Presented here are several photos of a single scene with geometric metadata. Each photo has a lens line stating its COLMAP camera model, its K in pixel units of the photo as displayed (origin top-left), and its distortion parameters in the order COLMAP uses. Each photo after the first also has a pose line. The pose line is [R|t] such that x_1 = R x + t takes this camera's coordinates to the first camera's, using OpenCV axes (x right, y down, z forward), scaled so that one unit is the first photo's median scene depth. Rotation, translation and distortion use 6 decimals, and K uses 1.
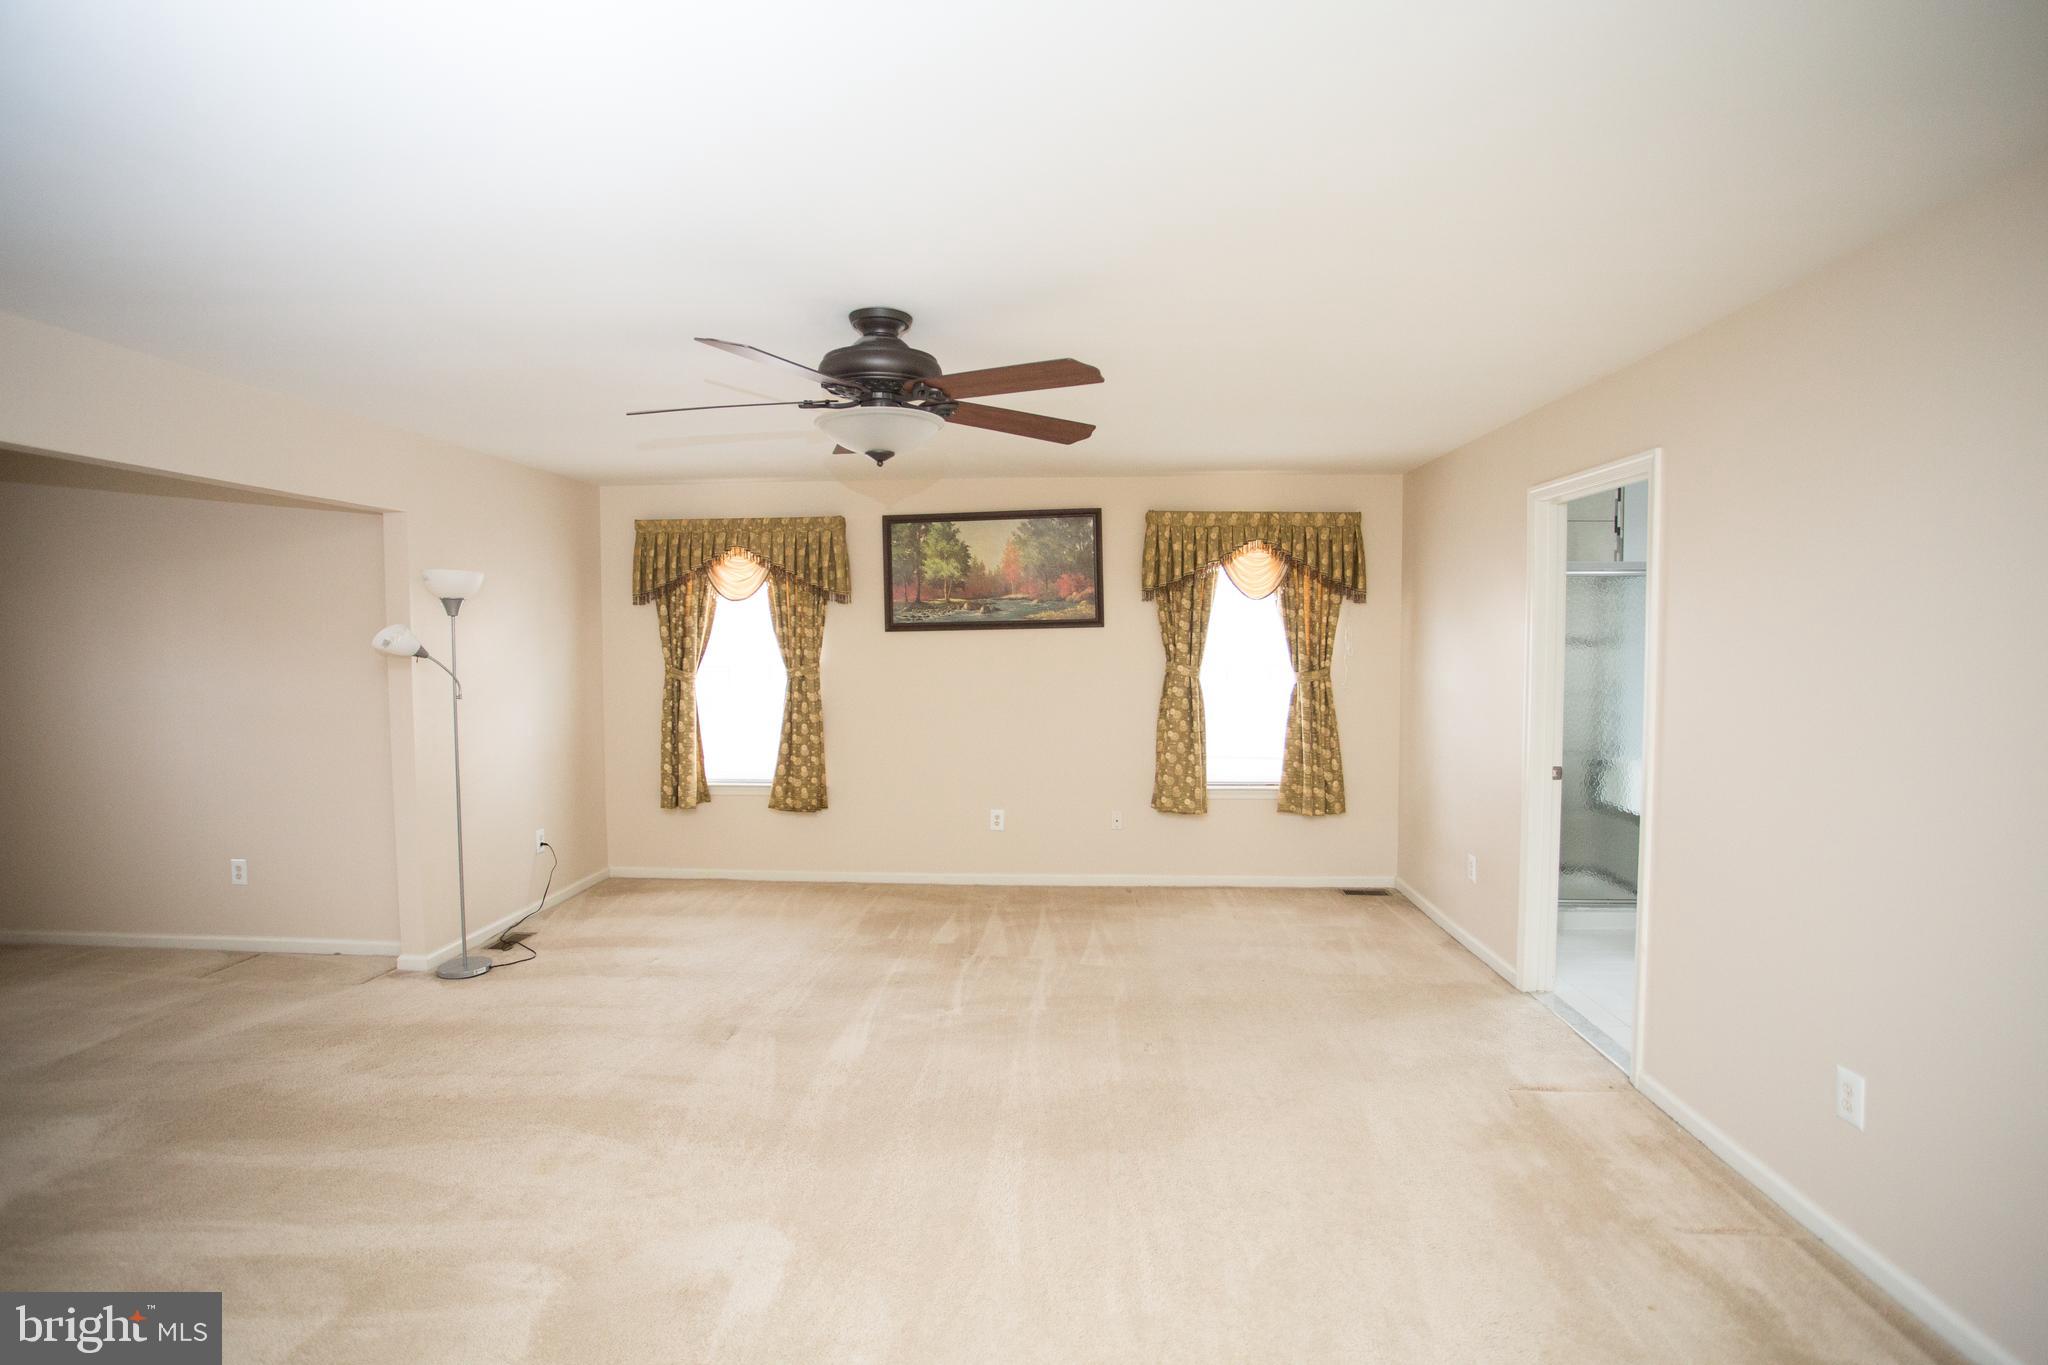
lens RADIAL K [[1040.5, 0, 1018.8], [0, 1040.5, 683.0], [0, 0, 1]] dist [-0.048221, 0.030572]
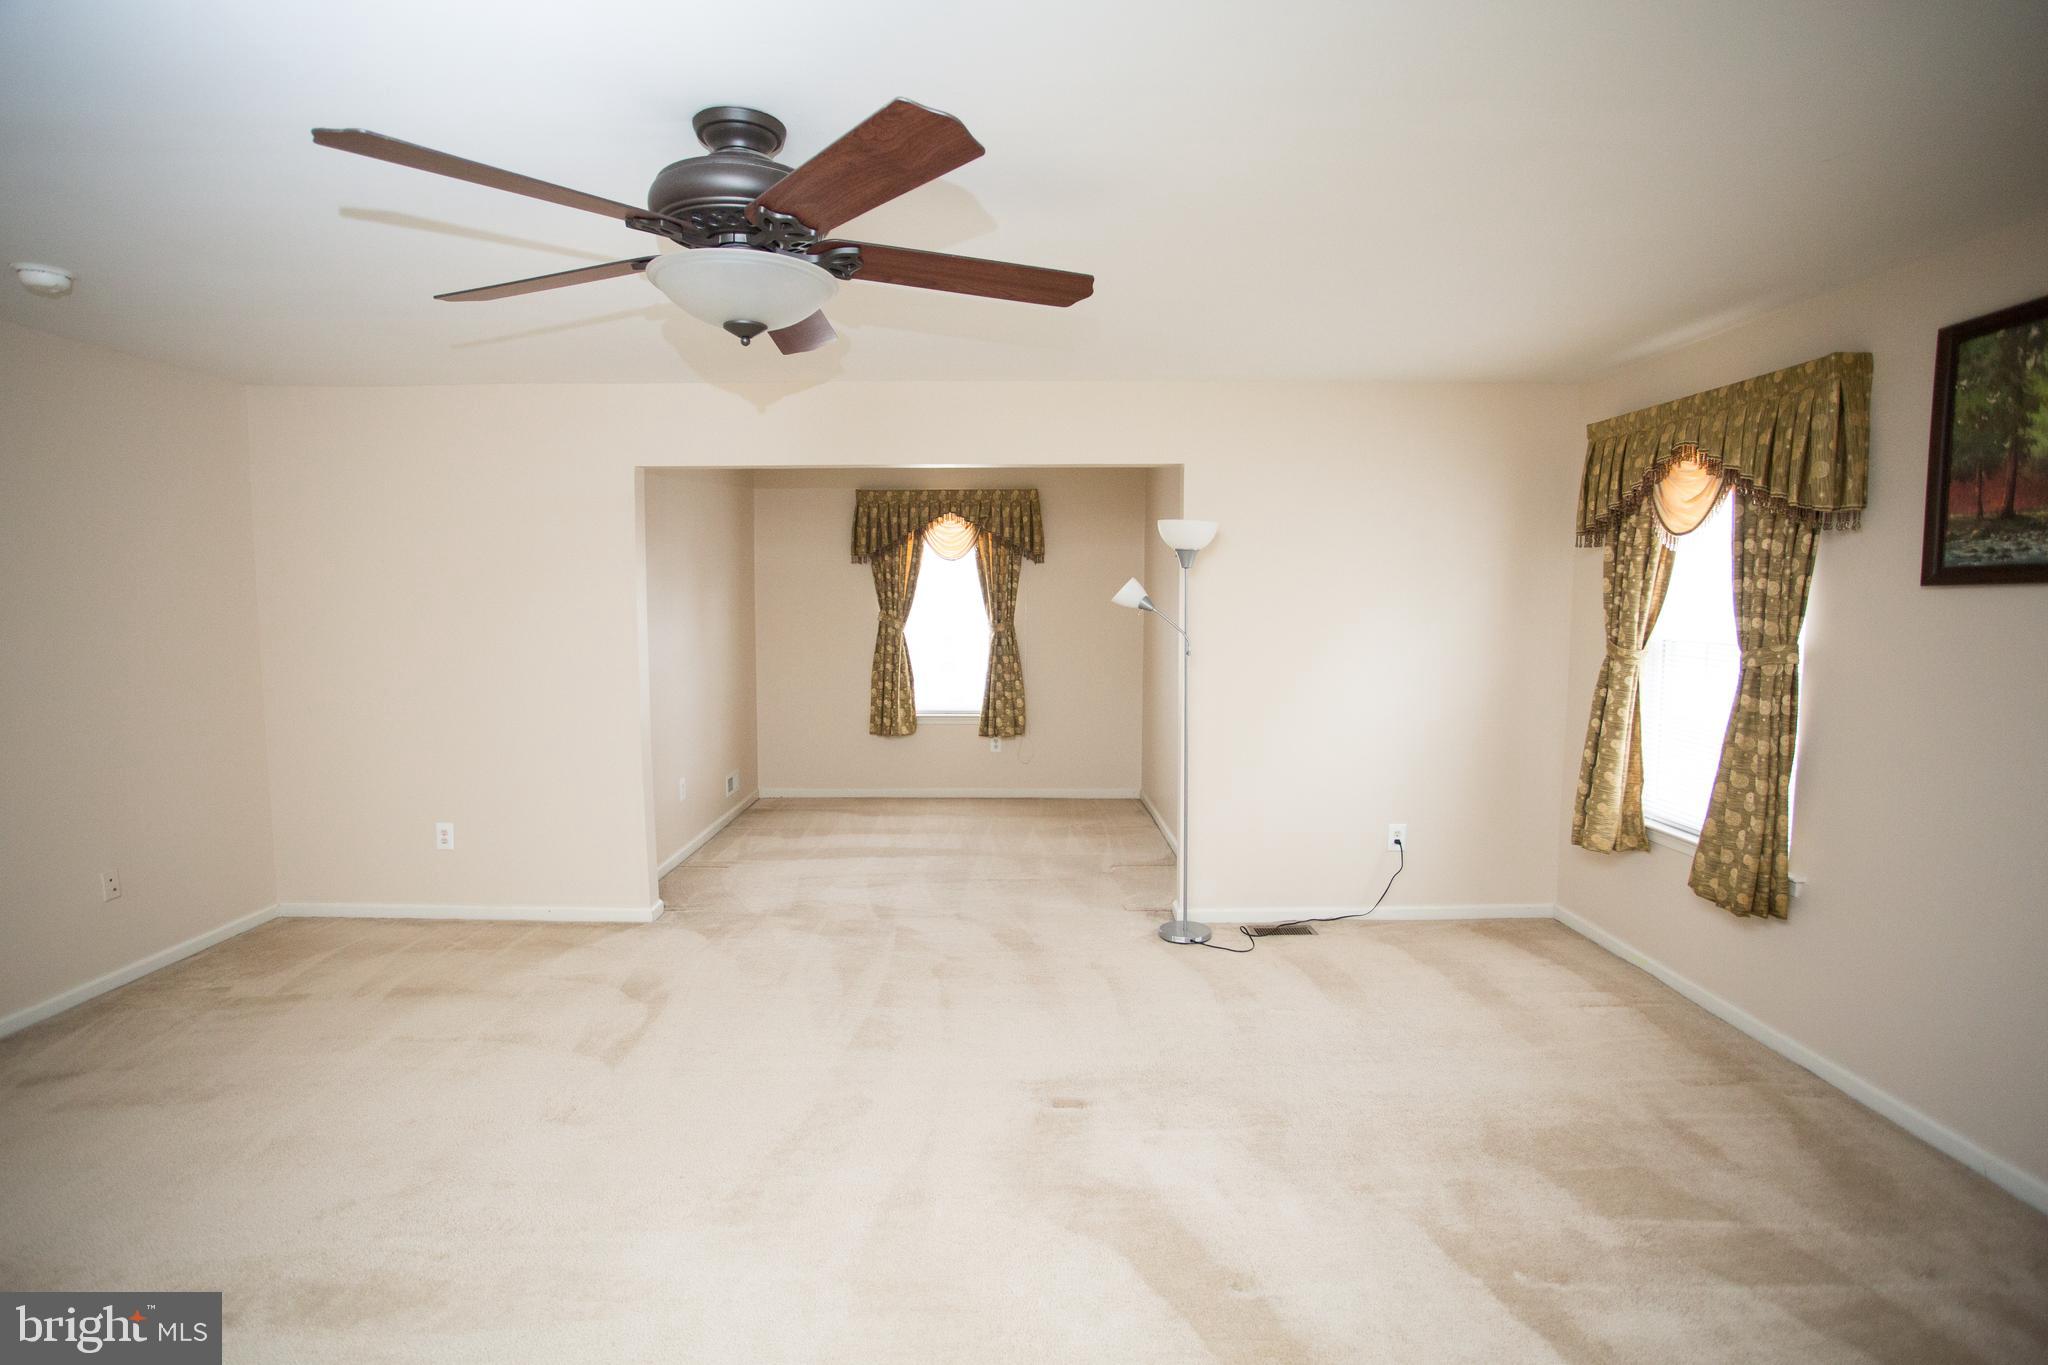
lens RADIAL K [[1040.5, 0, 1018.8], [0, 1040.5, 683.0], [0, 0, 1]] dist [-0.048221, 0.030572]
pose [[0.069877, 0.090226, -0.993467, 0.299918], [-0.052551, 0.994851, 0.086656, -0.024642], [0.996170, 0.046153, 0.074259, 0.572203]]
